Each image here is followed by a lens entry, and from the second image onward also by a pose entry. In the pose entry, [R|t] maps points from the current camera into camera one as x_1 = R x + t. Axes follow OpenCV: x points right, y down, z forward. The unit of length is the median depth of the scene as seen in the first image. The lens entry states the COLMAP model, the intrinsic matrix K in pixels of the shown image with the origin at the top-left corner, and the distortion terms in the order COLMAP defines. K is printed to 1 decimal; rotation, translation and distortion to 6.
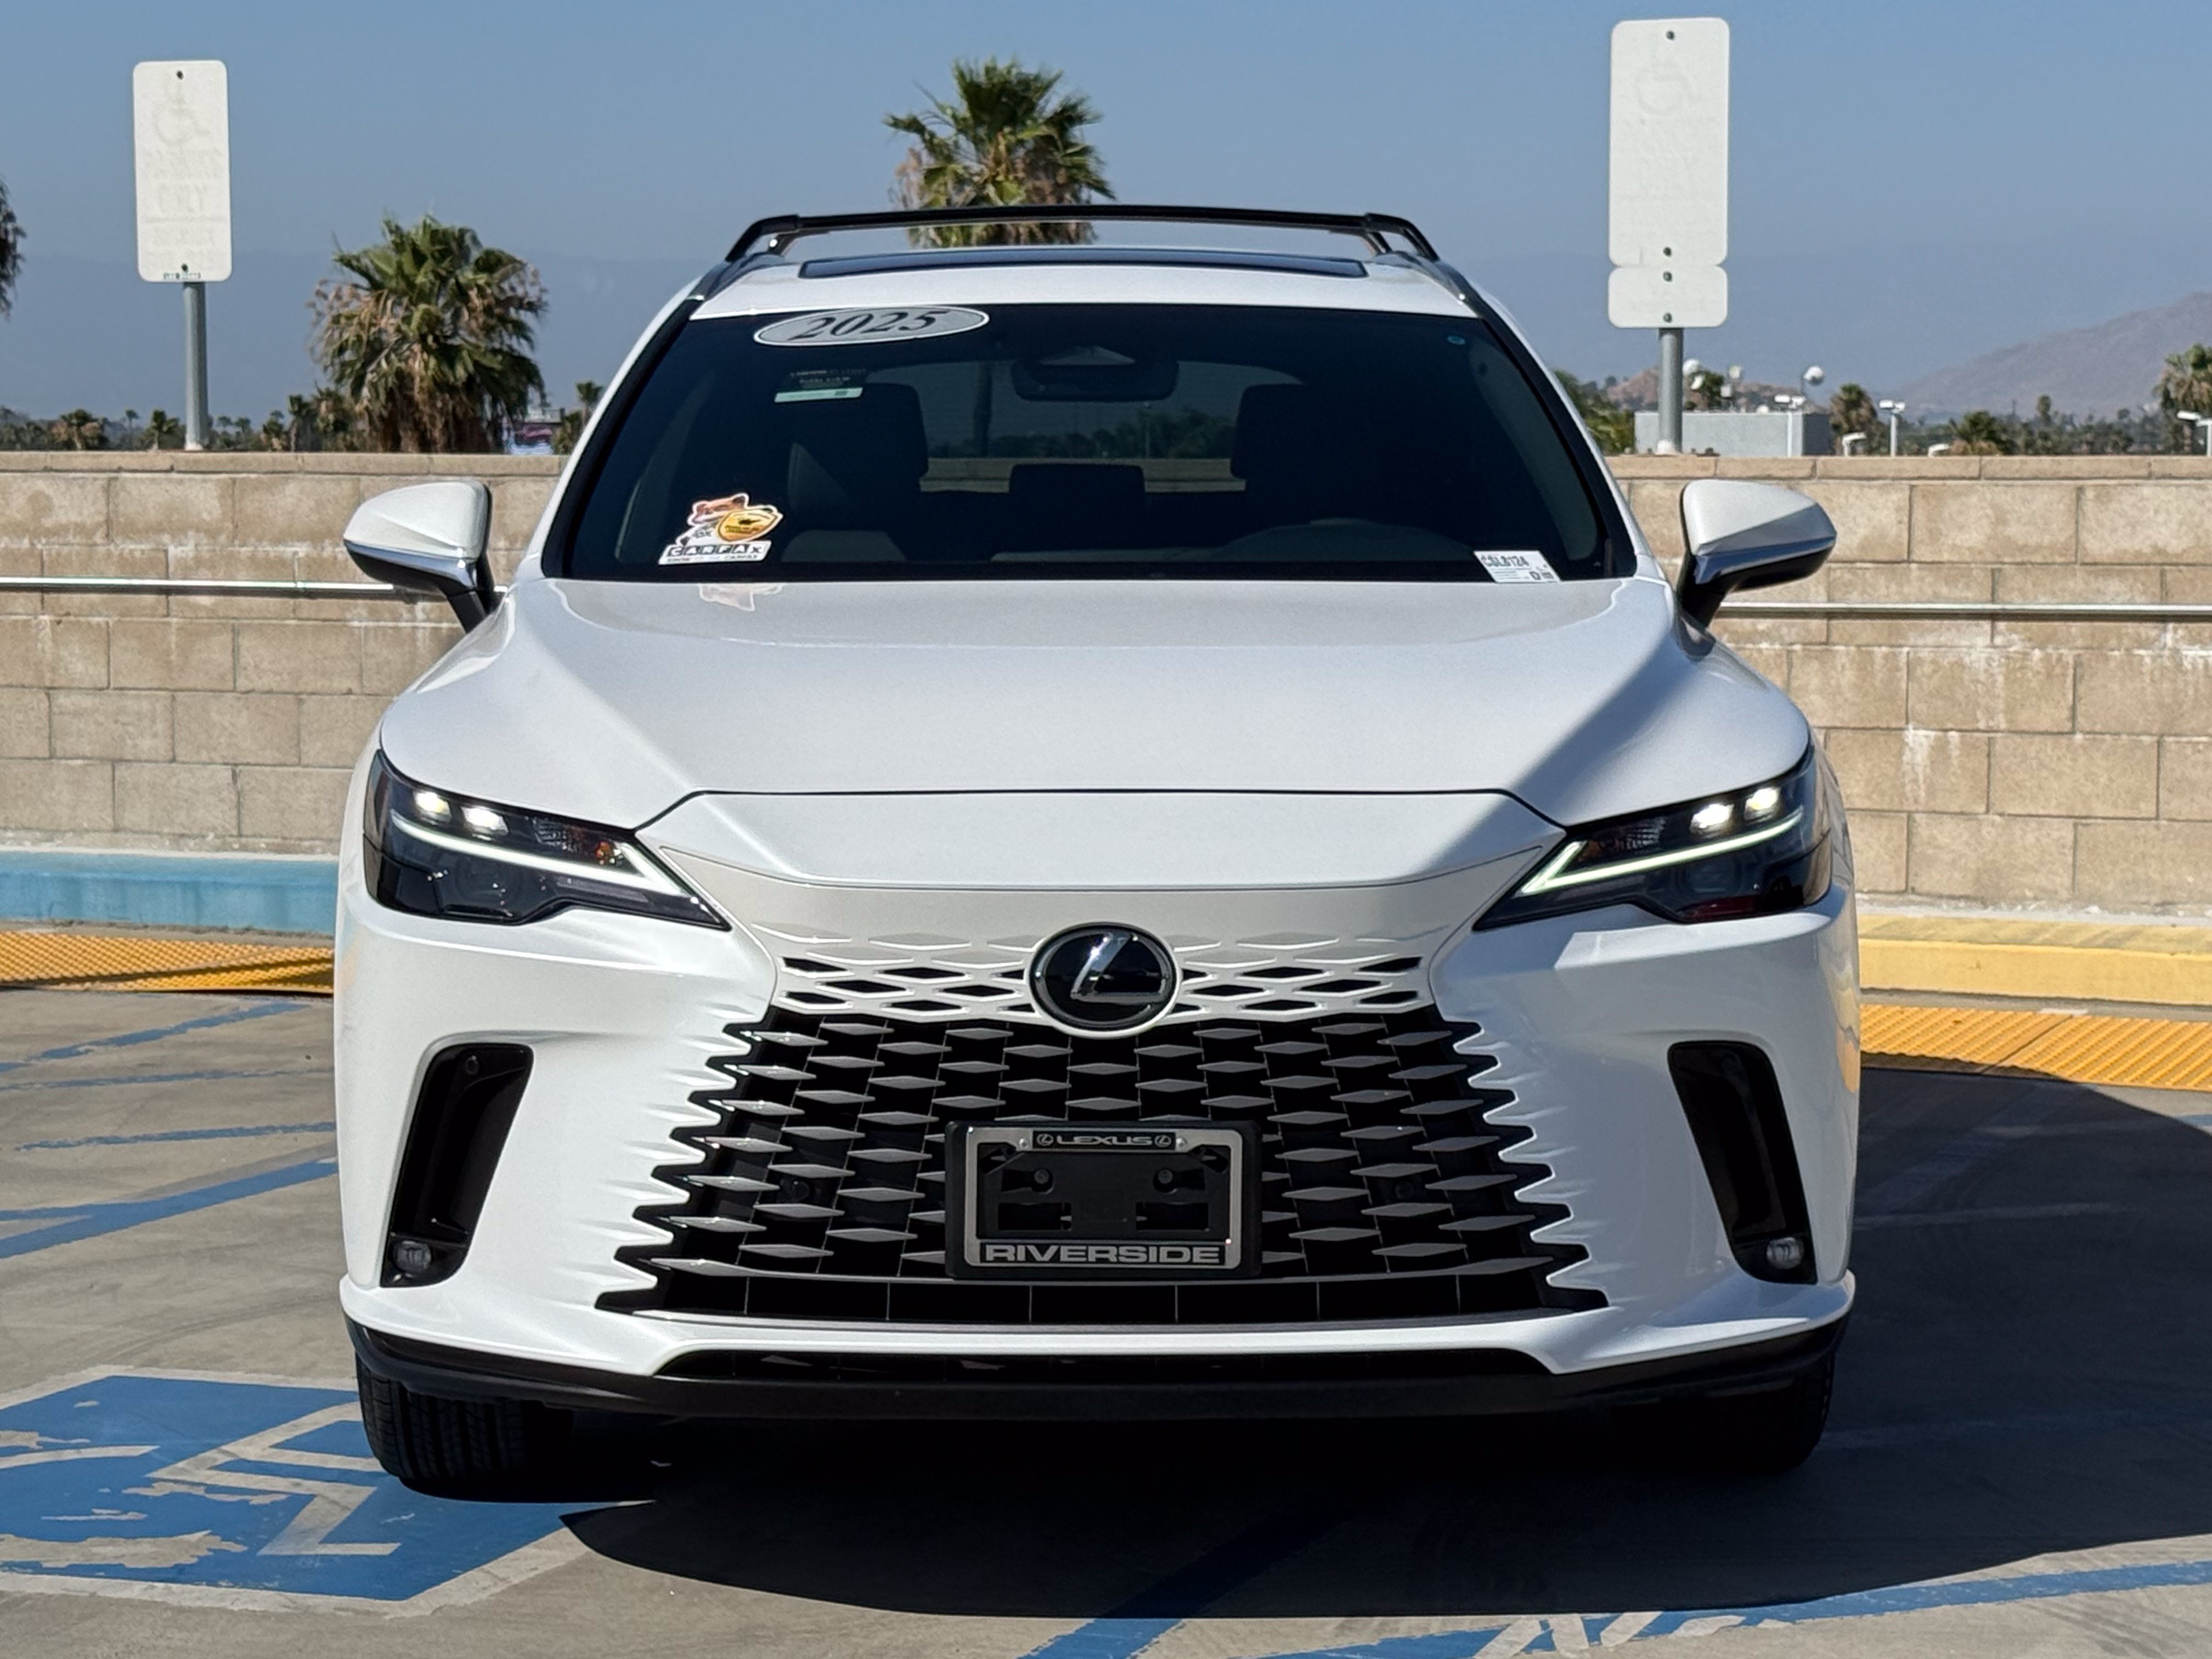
lens RADIAL K [[5311.7, 0, 1111.2], [0, 5311.7, 837.0], [0, 0, 1]] dist [-0.013300, 0.000000]
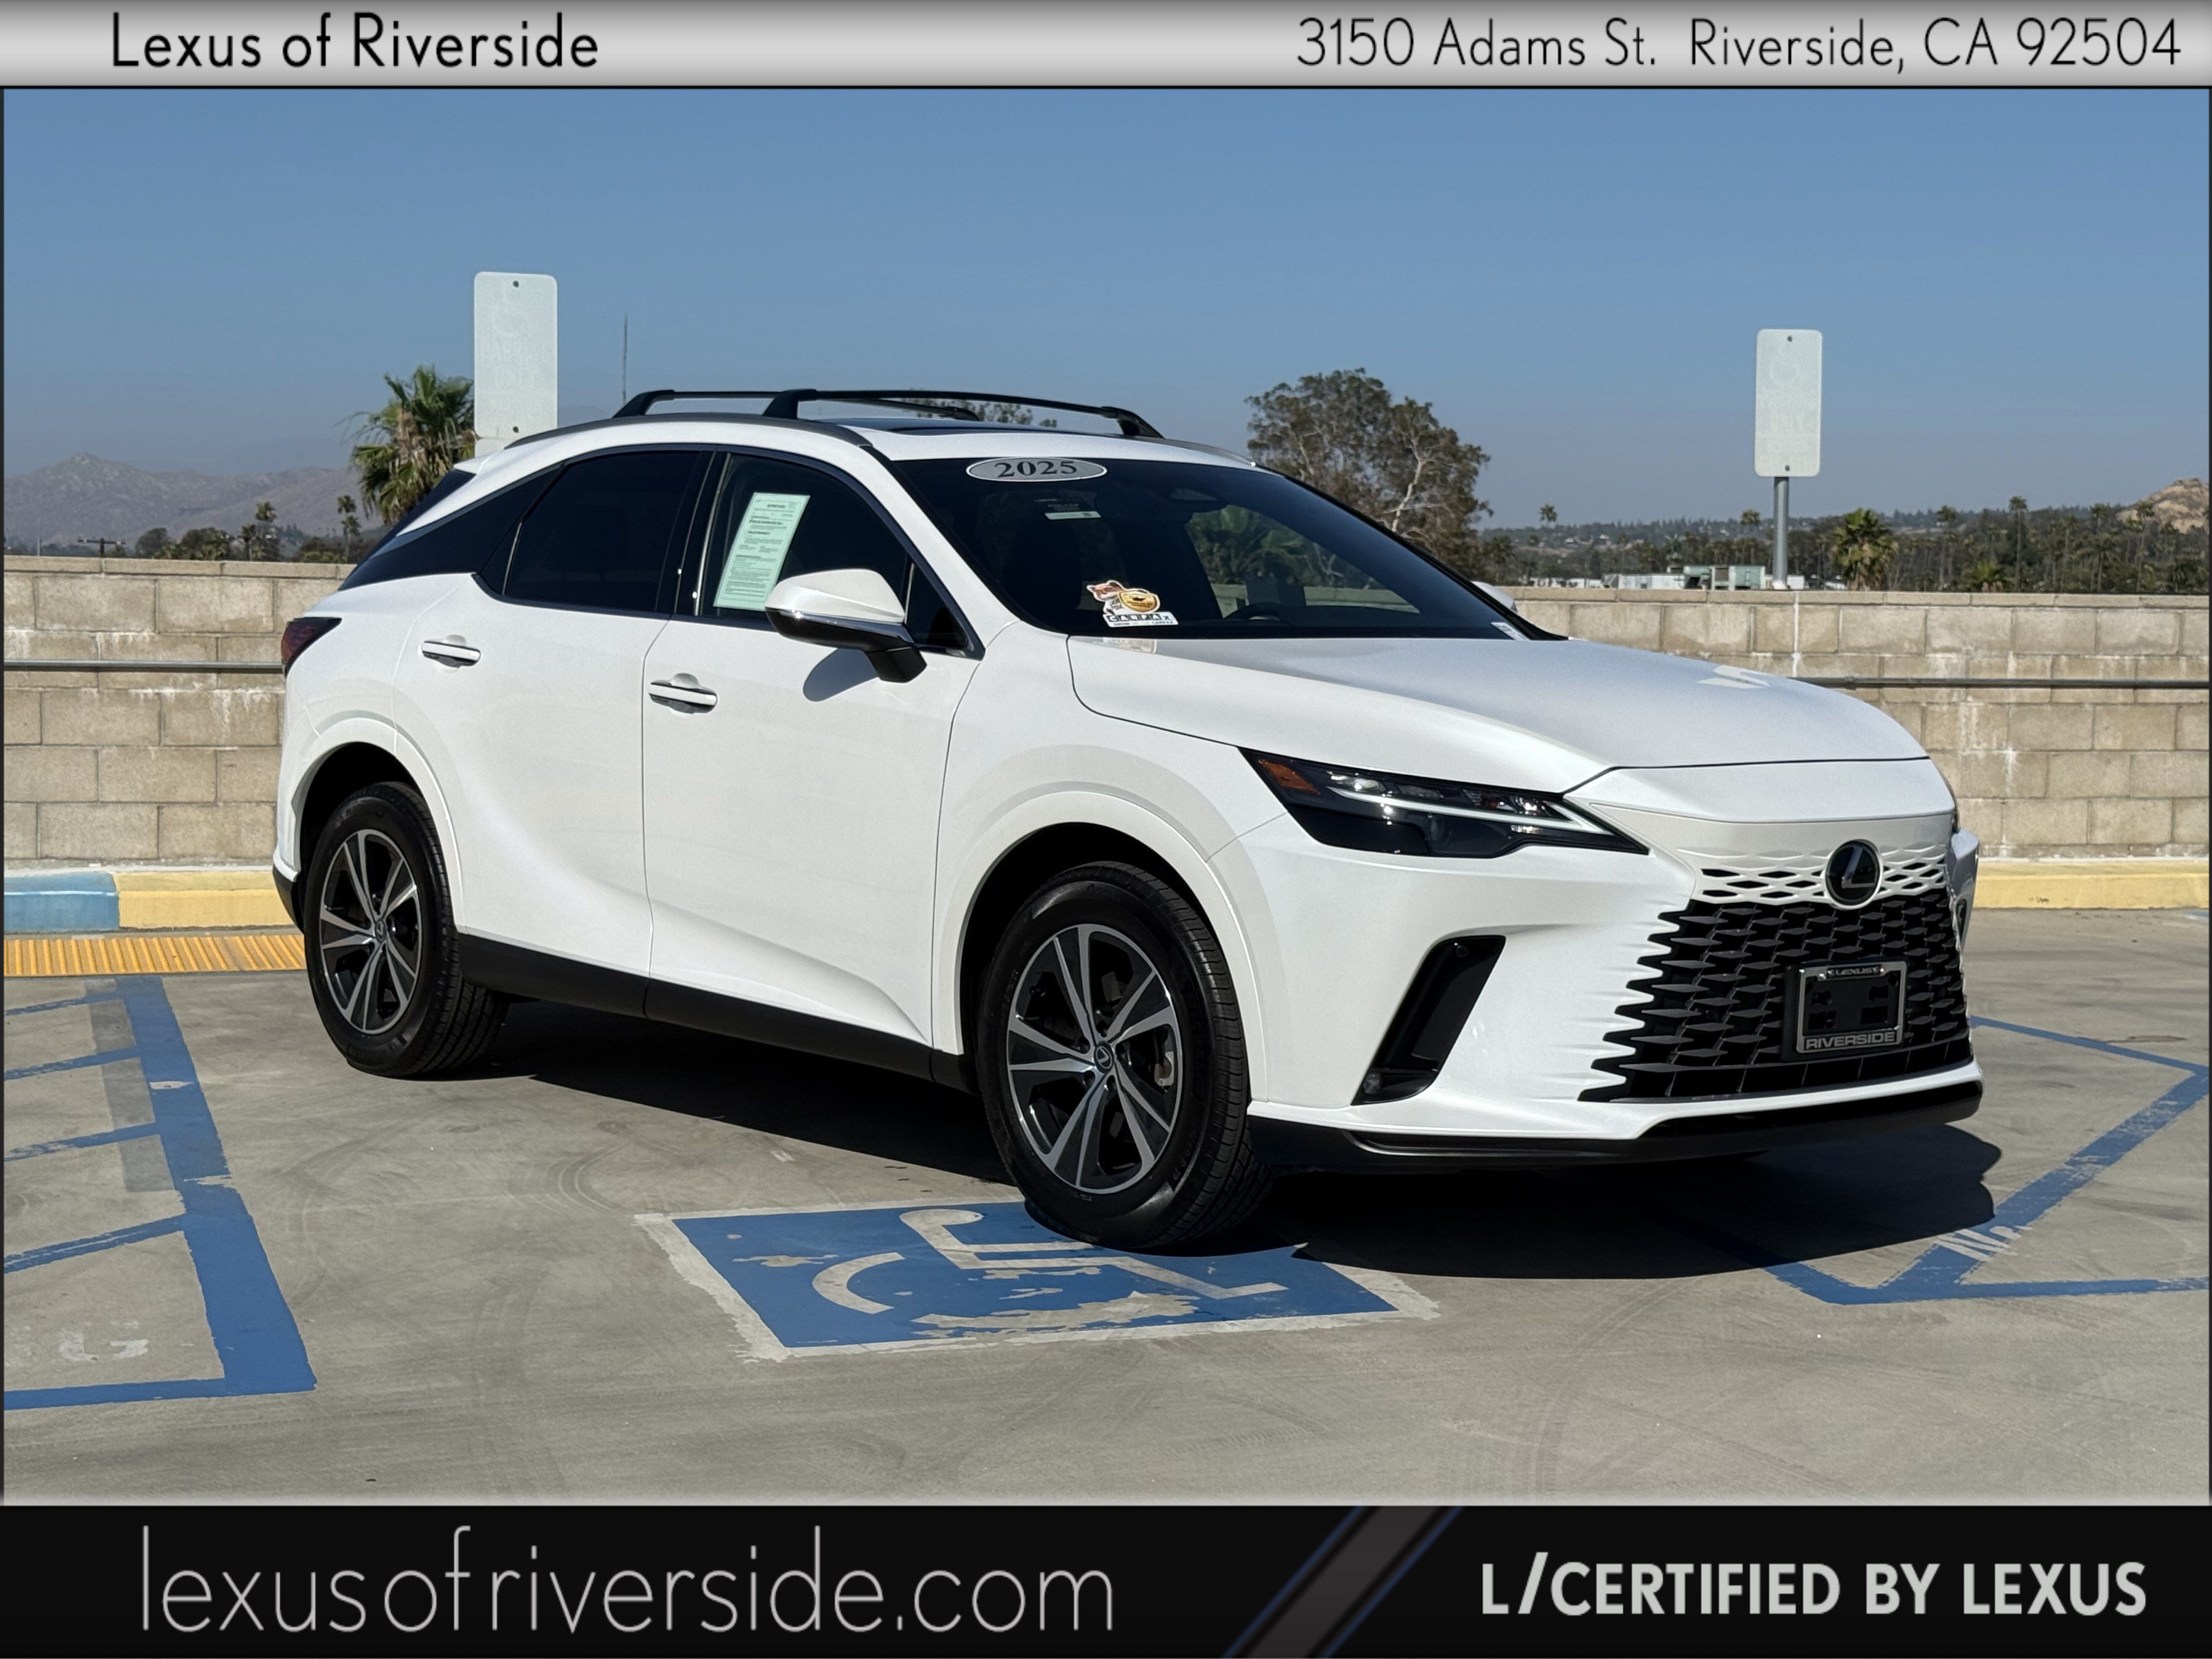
lens RADIAL K [[3459.2, 0, 1106.3], [0, 3459.2, 832.8], [0, 0, 1]] dist [0.109999, 0.000000]
pose [[0.799801, -0.035201, 0.599232, -0.827340], [0.033382, 0.999343, 0.014149, -0.008927], [-0.599336, 0.008687, 0.800450, 0.272234]]
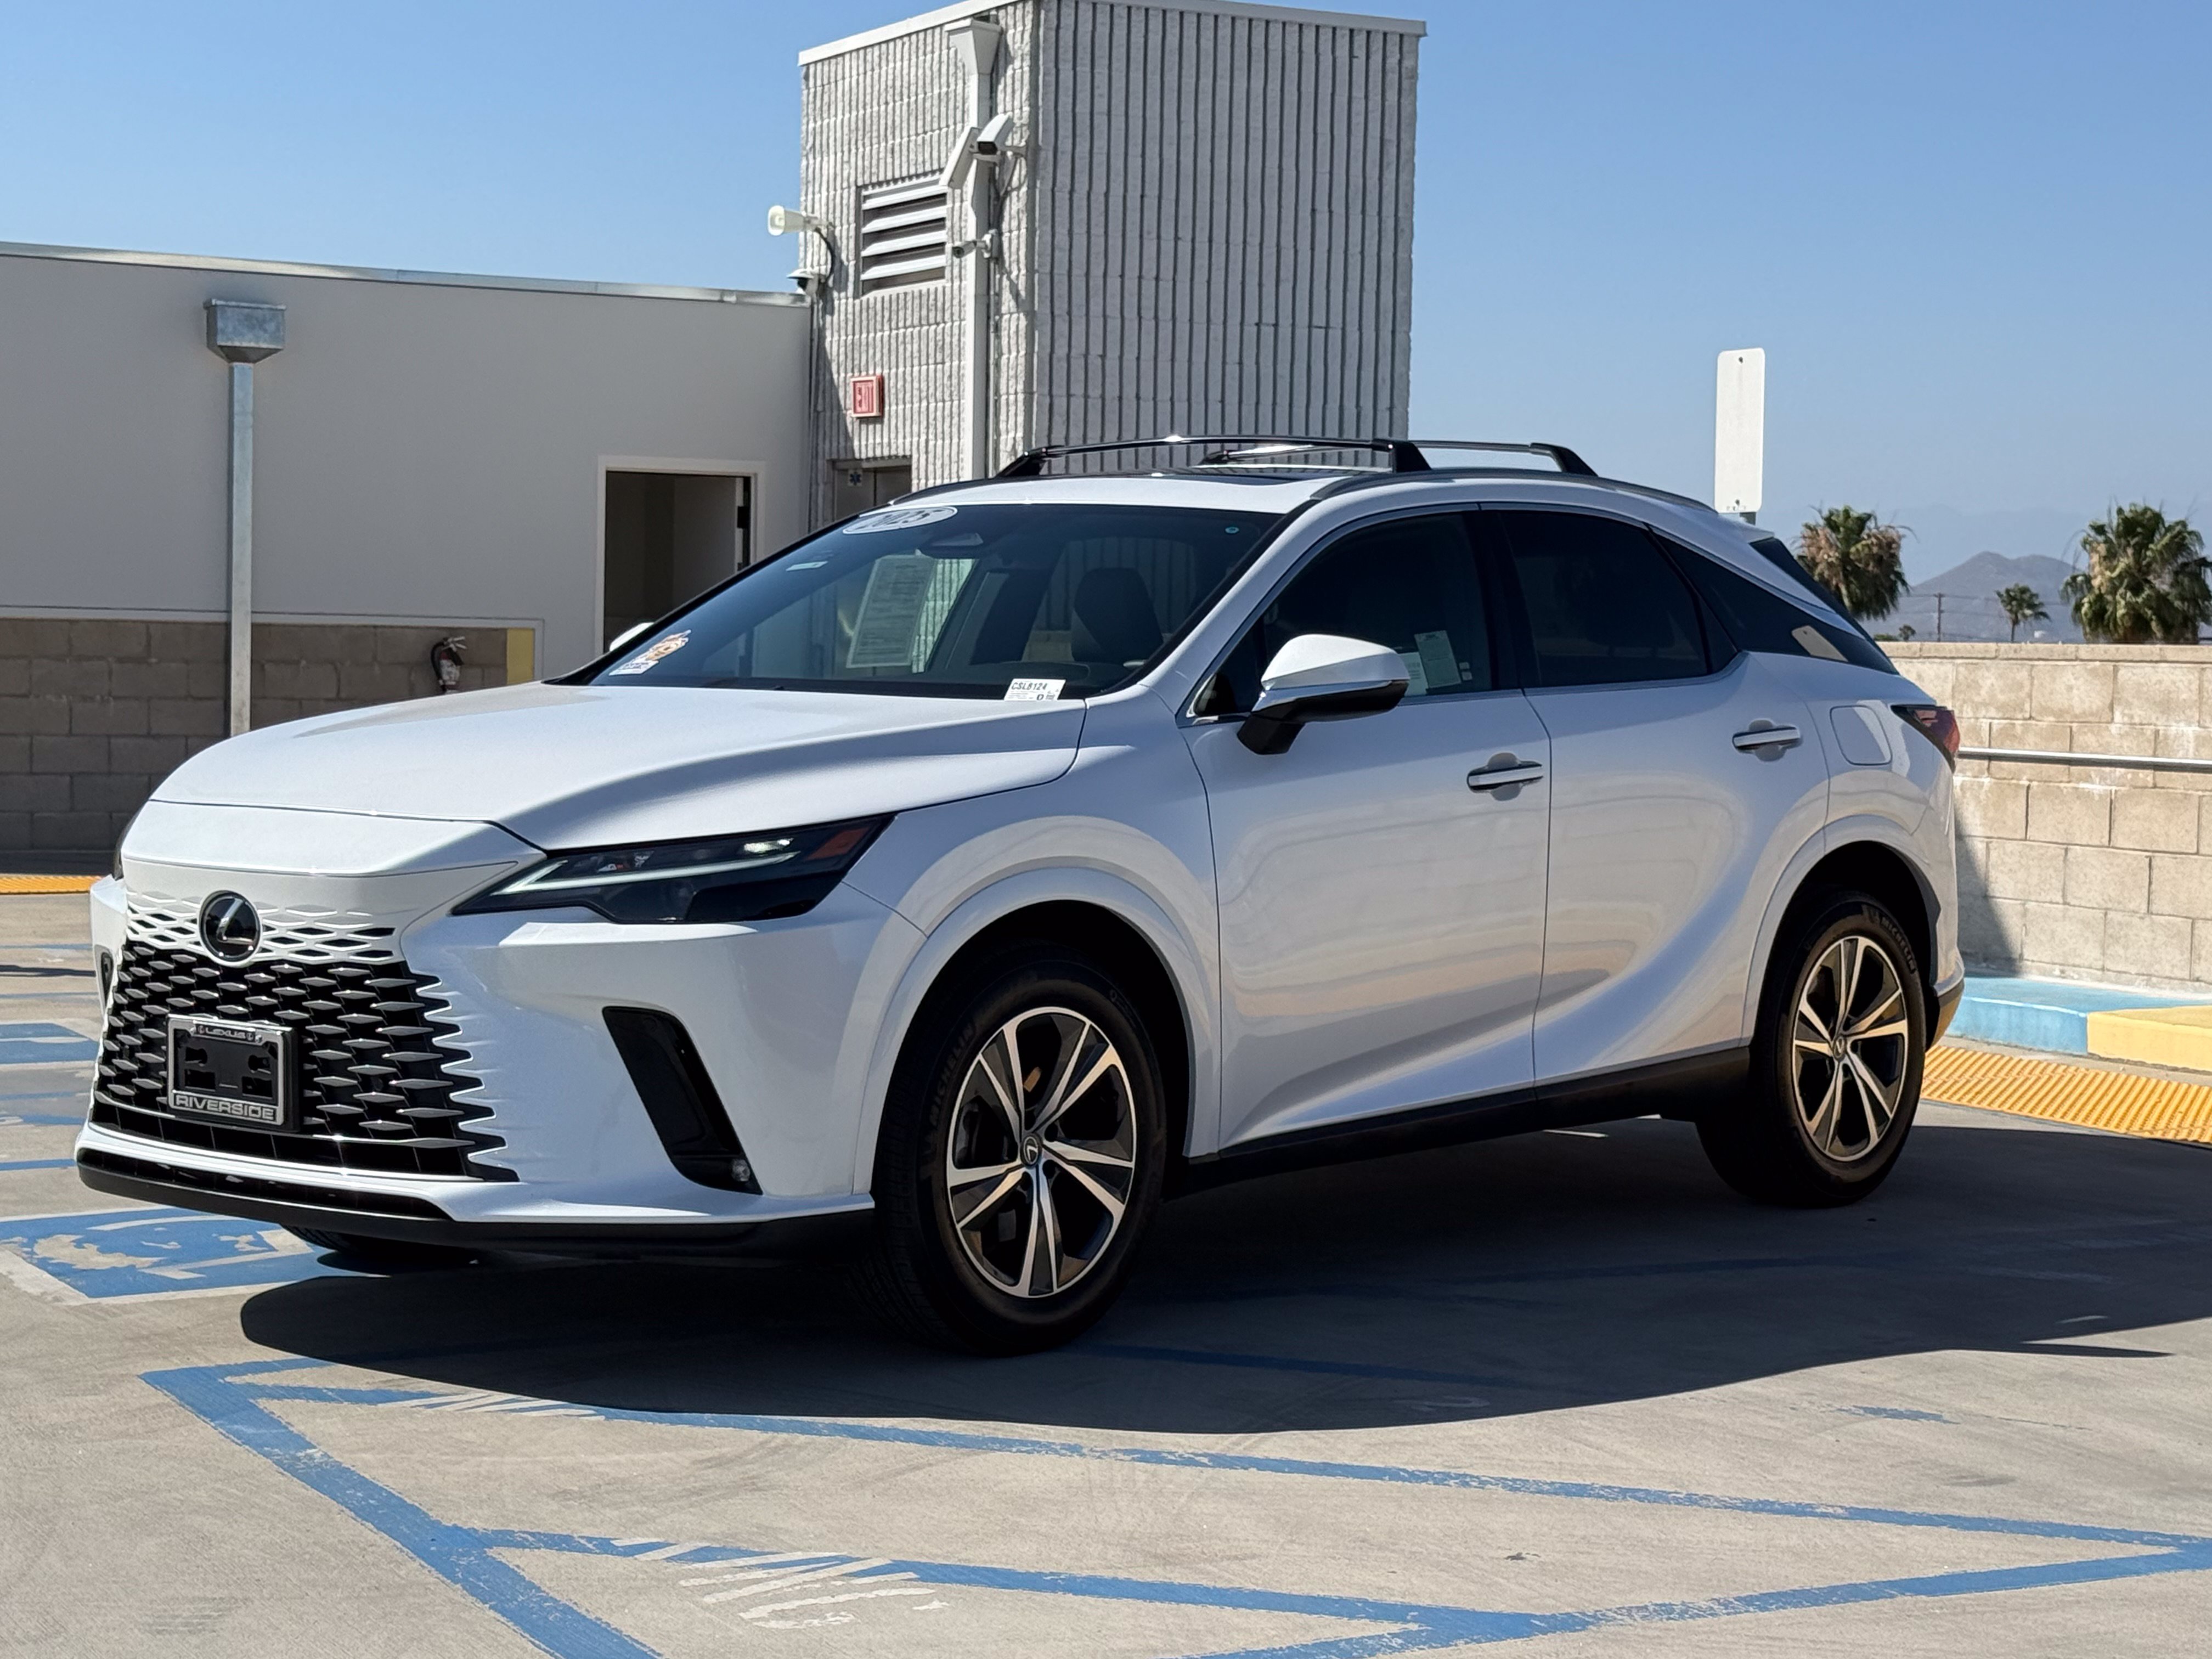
lens RADIAL K [[4108.4, 0, 1127.7], [0, 4108.4, 822.2], [0, 0, 1]] dist [0.264836, 0.000000]
pose [[0.720511, 0.040007, -0.692289, 1.016152], [-0.065920, 0.997765, -0.010946, -0.007935], [0.690303, 0.053522, 0.721538, 0.302581]]
